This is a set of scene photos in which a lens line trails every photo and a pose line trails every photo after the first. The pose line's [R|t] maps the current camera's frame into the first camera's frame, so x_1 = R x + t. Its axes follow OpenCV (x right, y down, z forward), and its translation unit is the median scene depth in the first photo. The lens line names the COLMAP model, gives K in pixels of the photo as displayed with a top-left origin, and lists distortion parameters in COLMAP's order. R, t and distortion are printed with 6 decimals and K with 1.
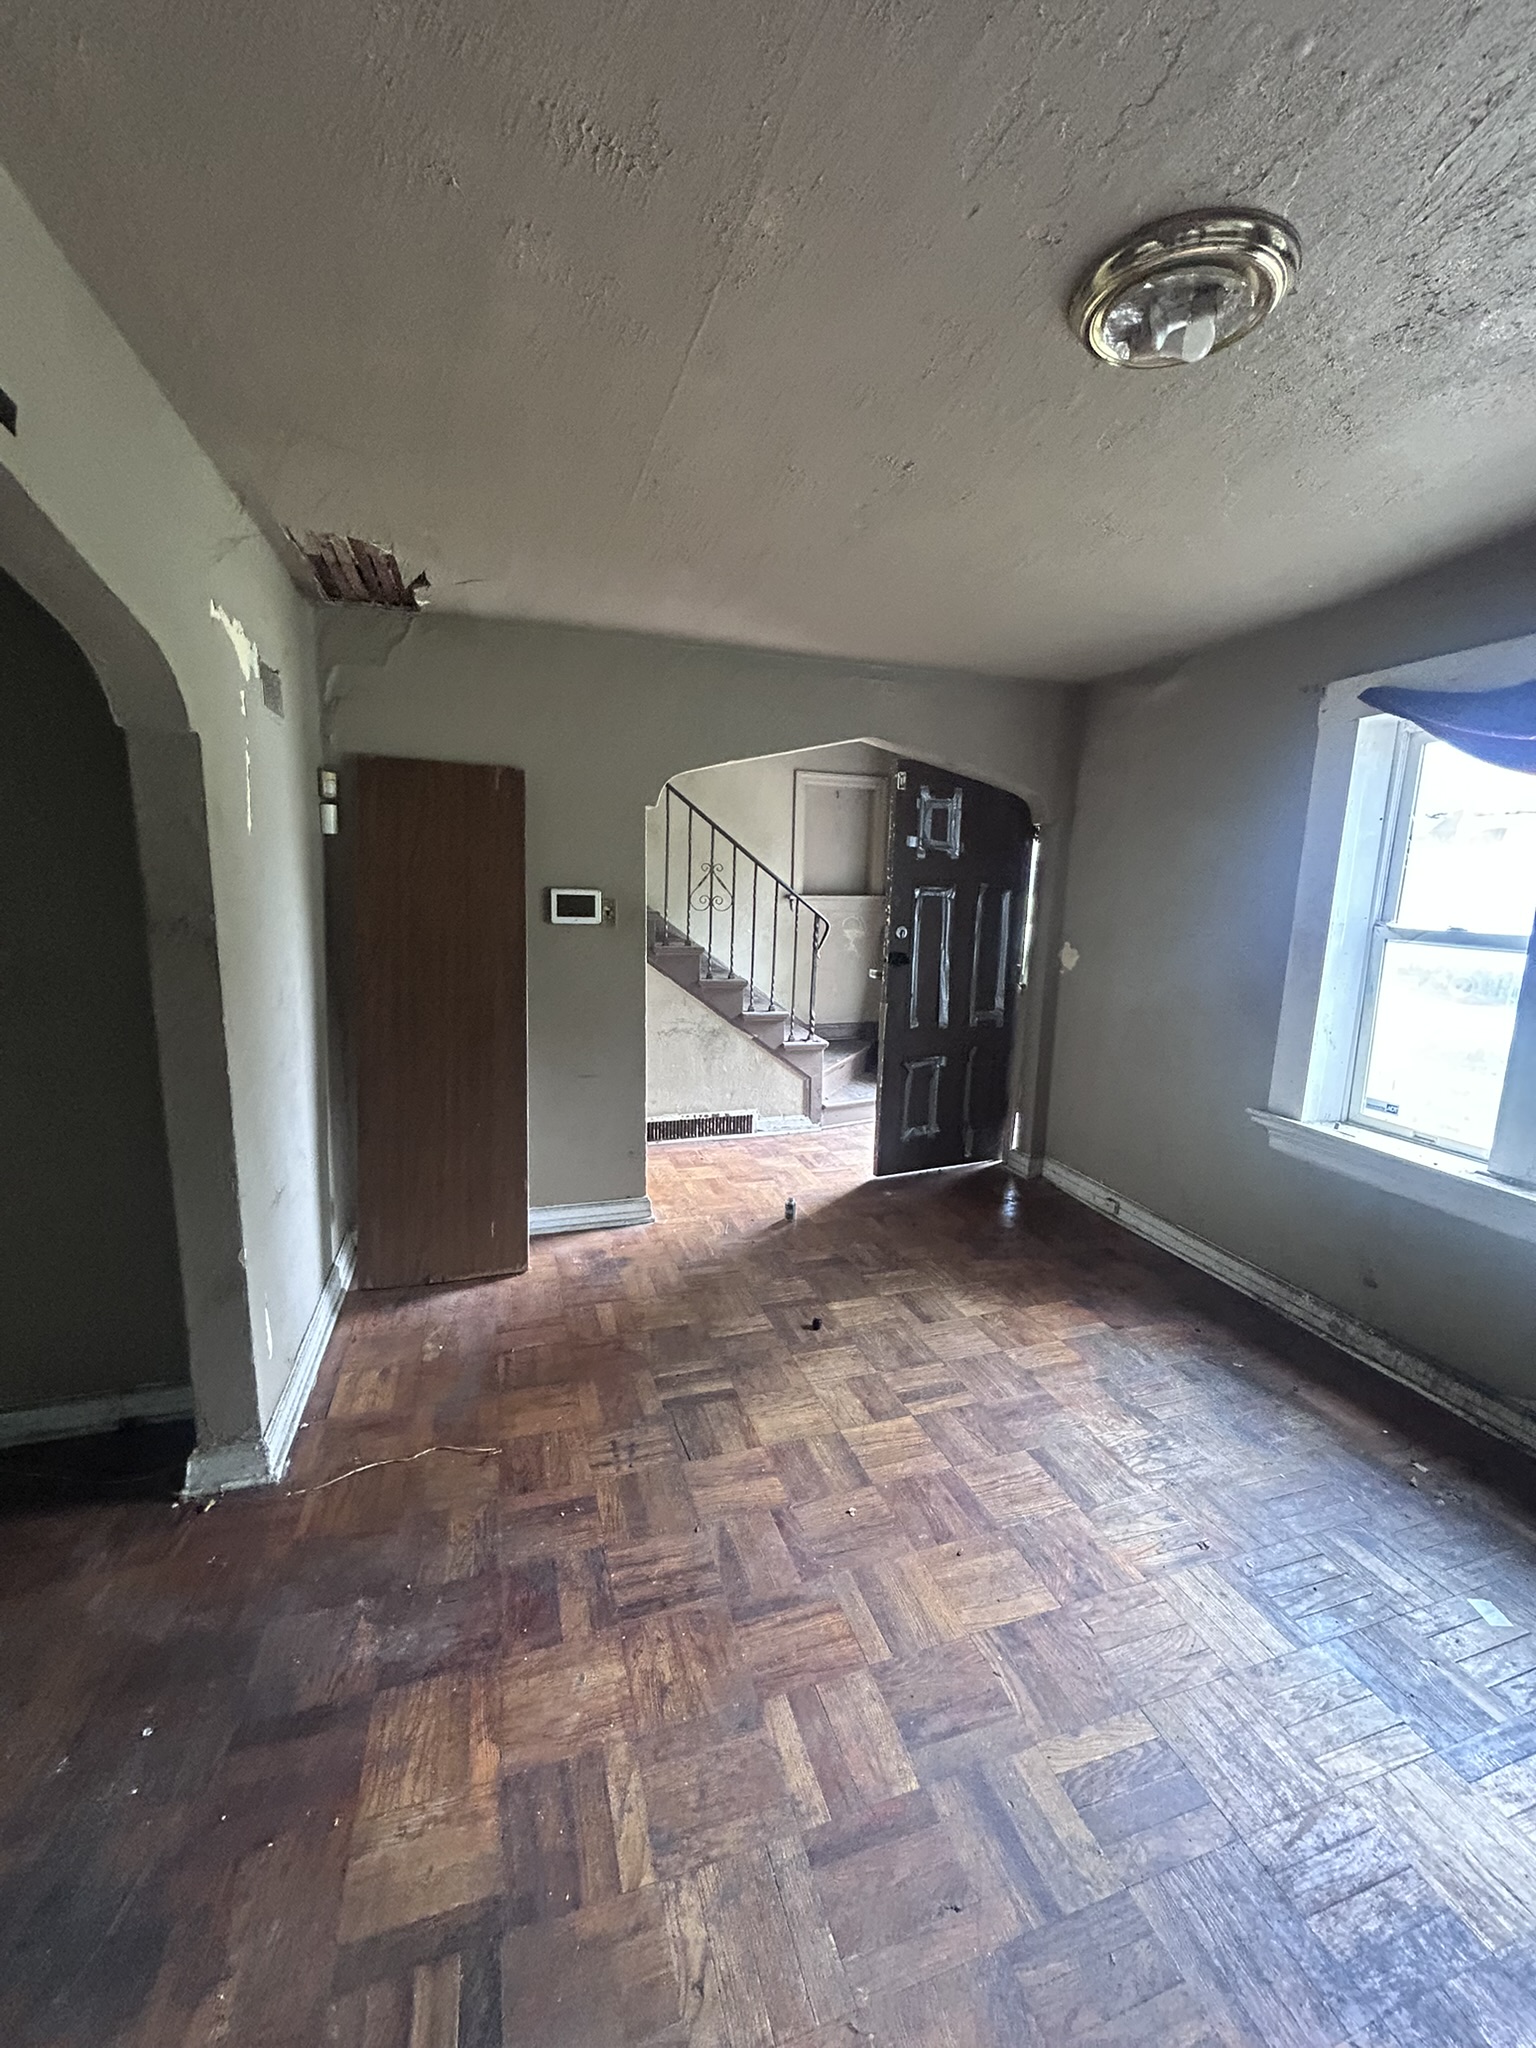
lens RADIAL K [[833.7, 0, 762.9], [0, 833.7, 1009.4], [0, 0, 1]] dist [-0.000206, 0.000941]
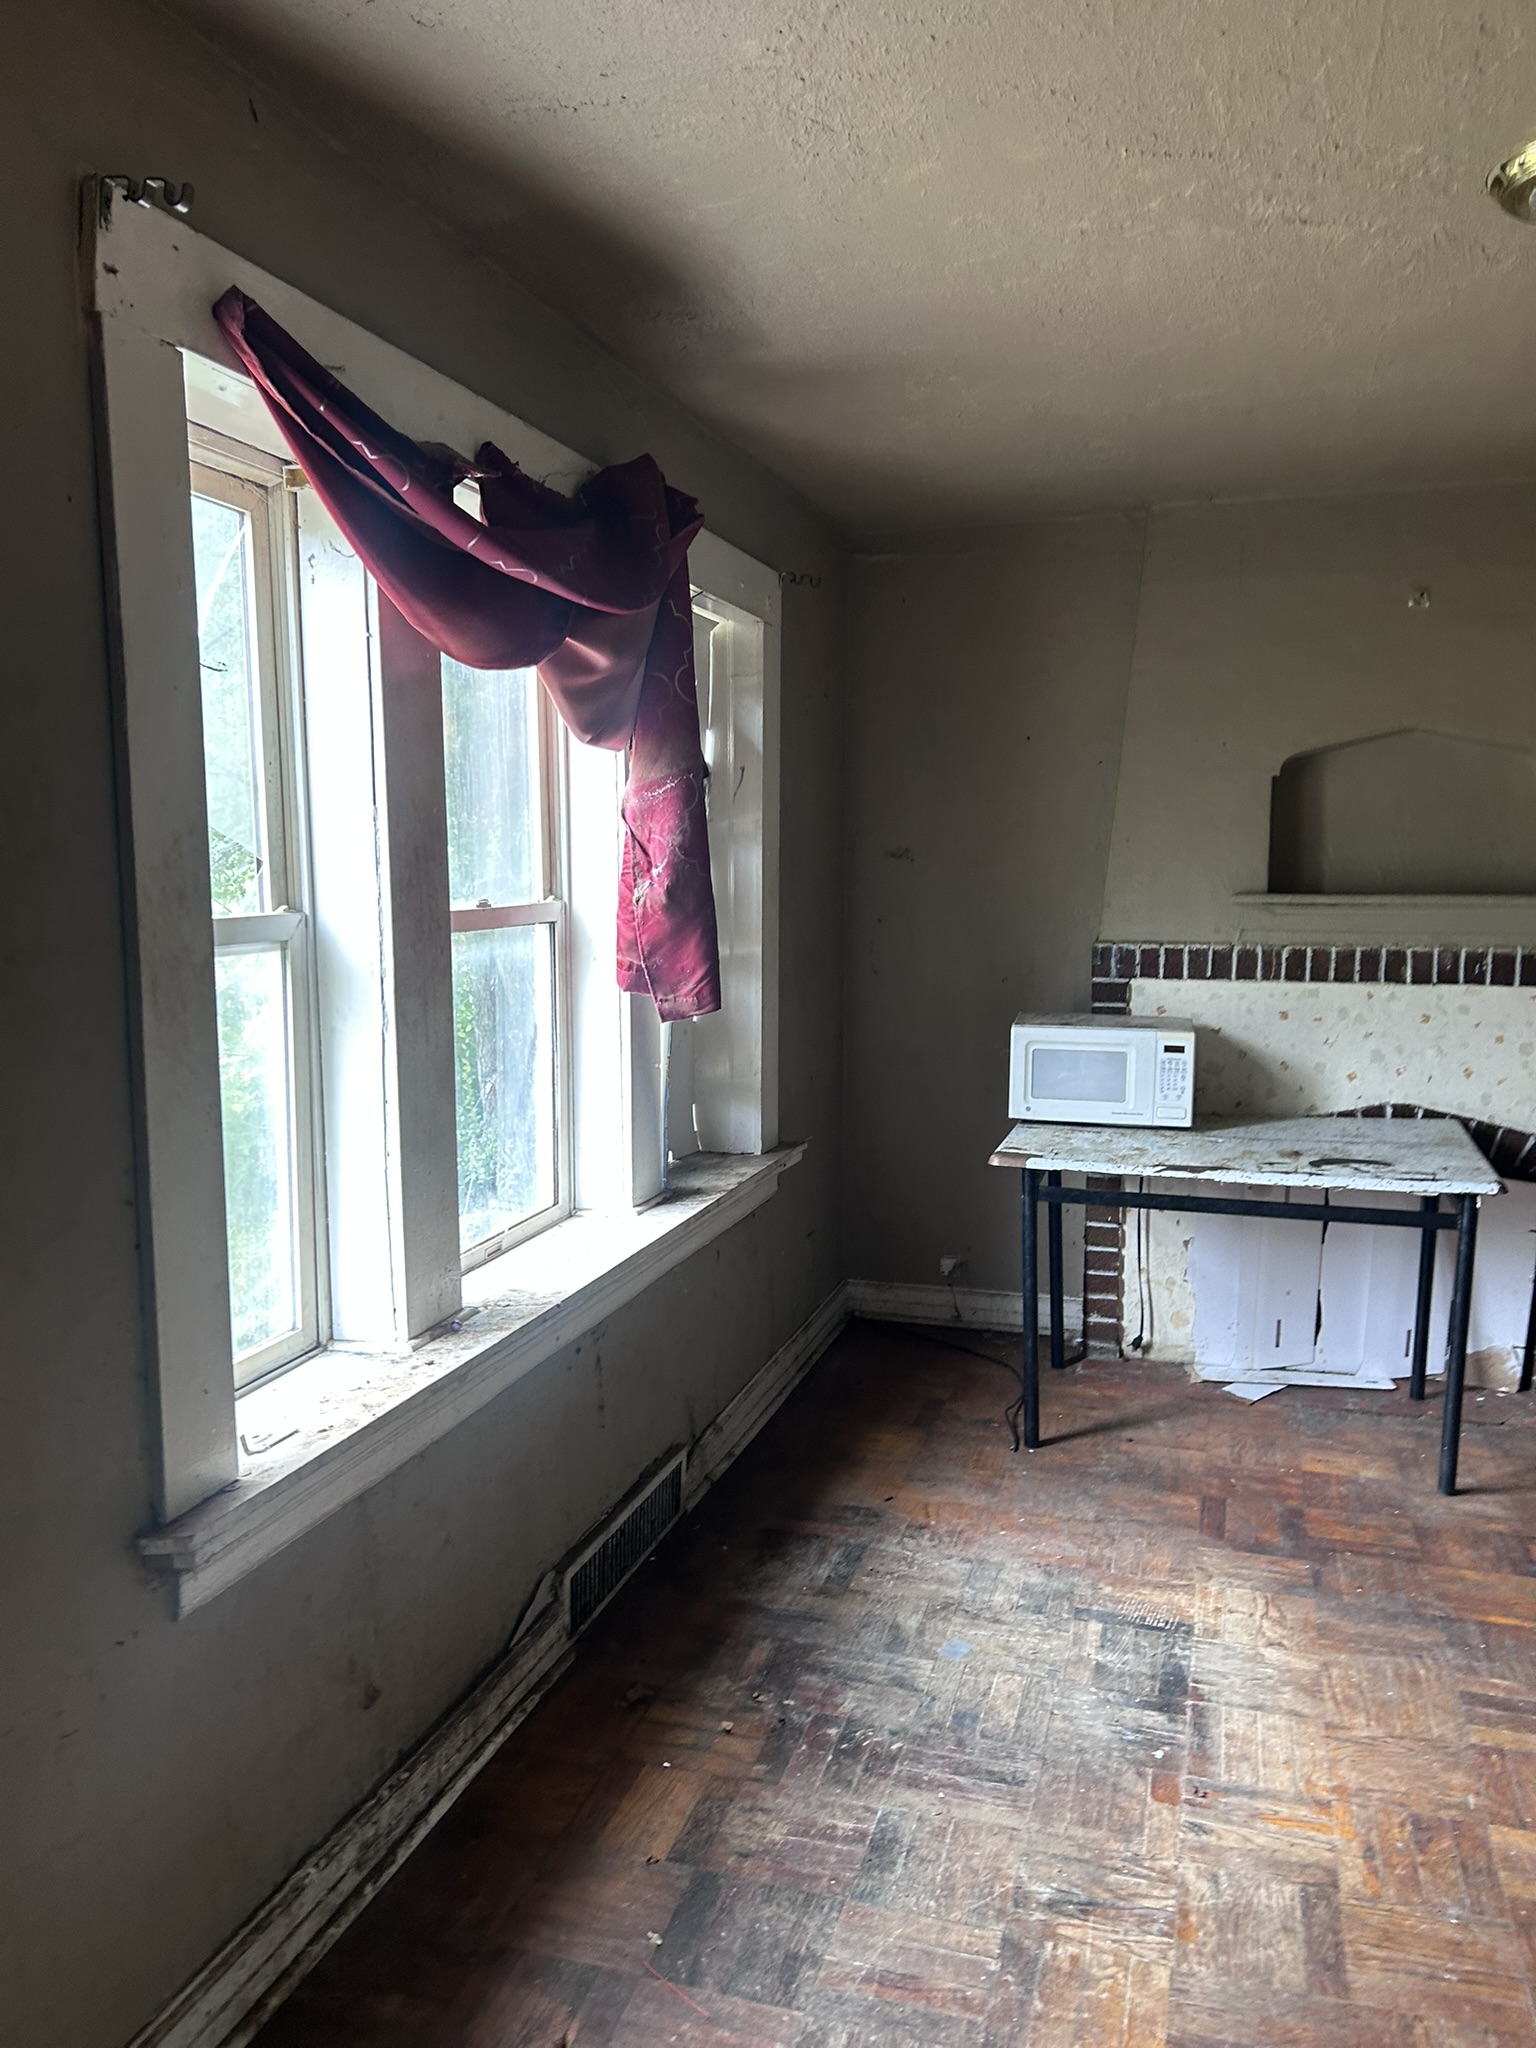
lens RADIAL K [[1541.8, 0, 767.6], [0, 1541.8, 1027.3], [0, 0, 1]] dist [0.053697, -0.051835]
pose [[-0.816070, -0.098705, 0.569462, 0.125464], [0.070859, 0.960787, 0.268079, -0.272558], [-0.573593, 0.259123, -0.777075, 1.685427]]
